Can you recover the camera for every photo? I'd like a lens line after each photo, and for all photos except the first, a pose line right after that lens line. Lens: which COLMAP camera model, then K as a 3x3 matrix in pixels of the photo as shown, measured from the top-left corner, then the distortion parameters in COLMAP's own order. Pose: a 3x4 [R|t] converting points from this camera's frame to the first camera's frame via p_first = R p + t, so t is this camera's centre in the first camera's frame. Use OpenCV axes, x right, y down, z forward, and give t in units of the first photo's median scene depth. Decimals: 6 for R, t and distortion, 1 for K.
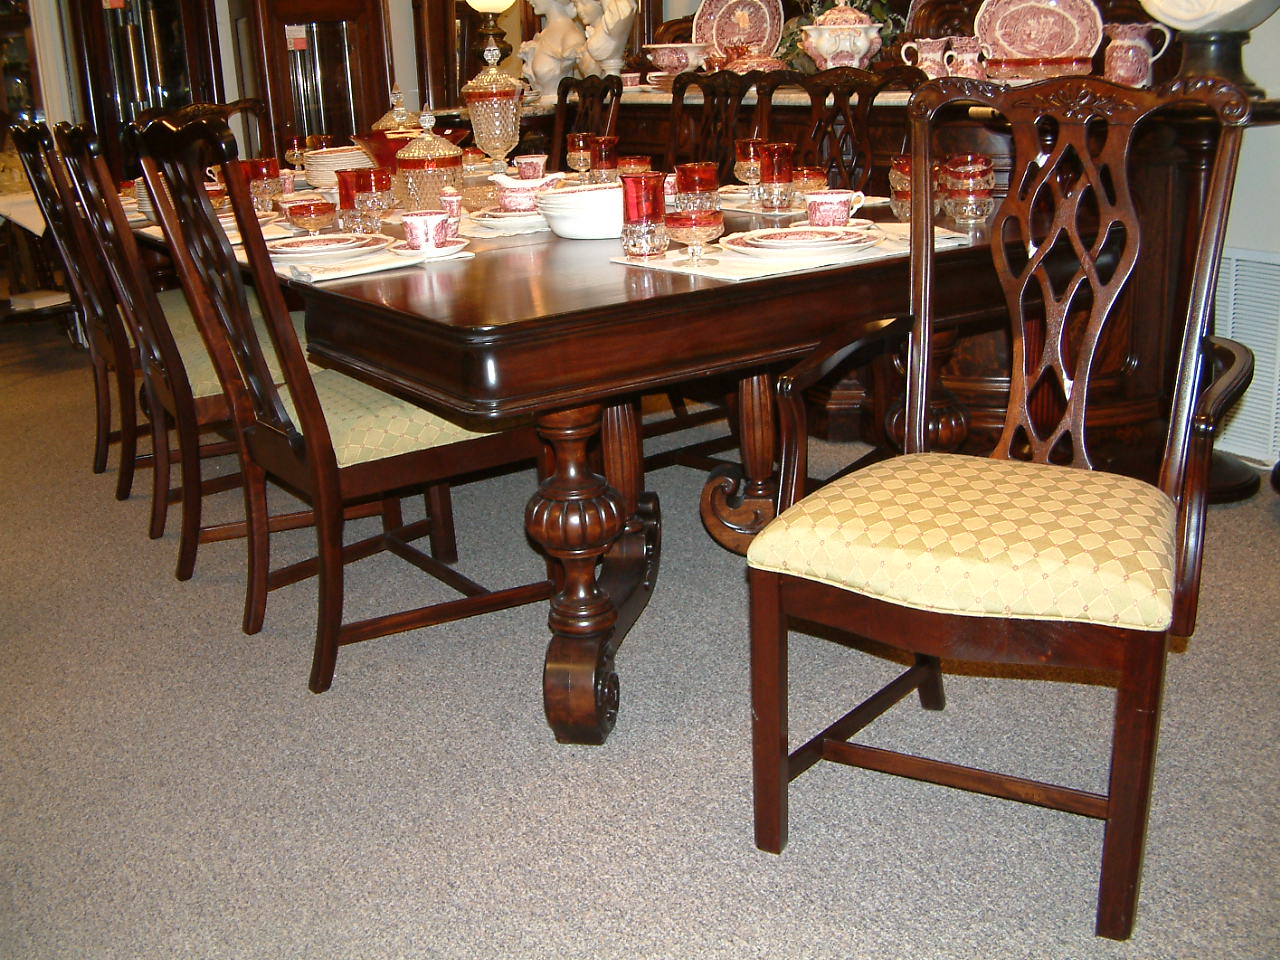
lens RADIAL K [[1357.1, 0, 582.5], [0, 1357.1, 480.8], [0, 0, 1]] dist [-0.205013, 0.133023]
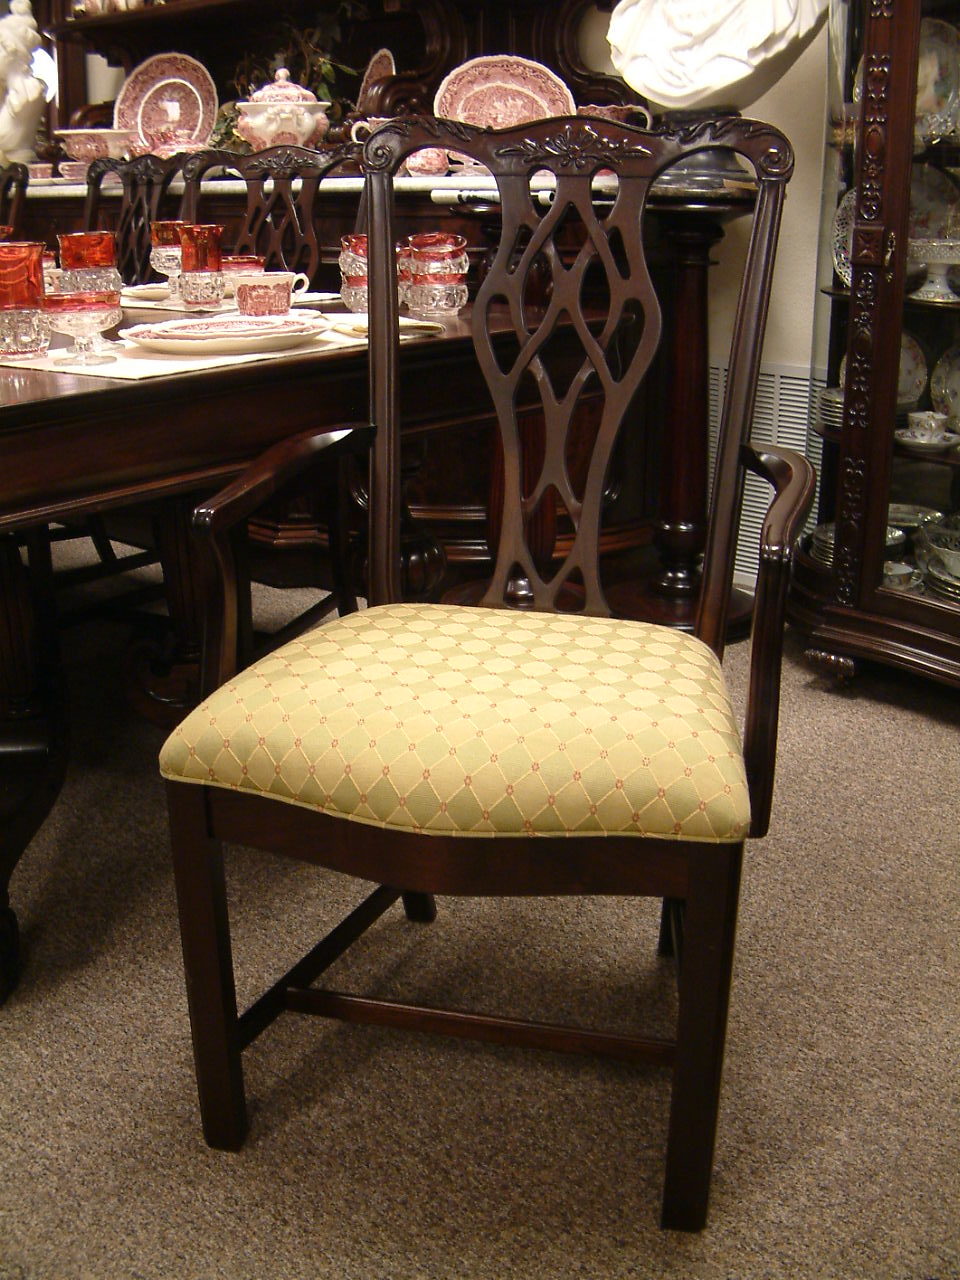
lens RADIAL K [[1357.1, 0, 480.0], [0, 1357.1, 640.0], [0, 0, 1]] dist [-0.205013, 0.133023]
pose [[0.948040, -0.048878, 0.314373, 0.056121], [0.043834, 0.998772, 0.023097, -0.015521], [-0.315116, -0.008117, 0.949018, 0.247391]]
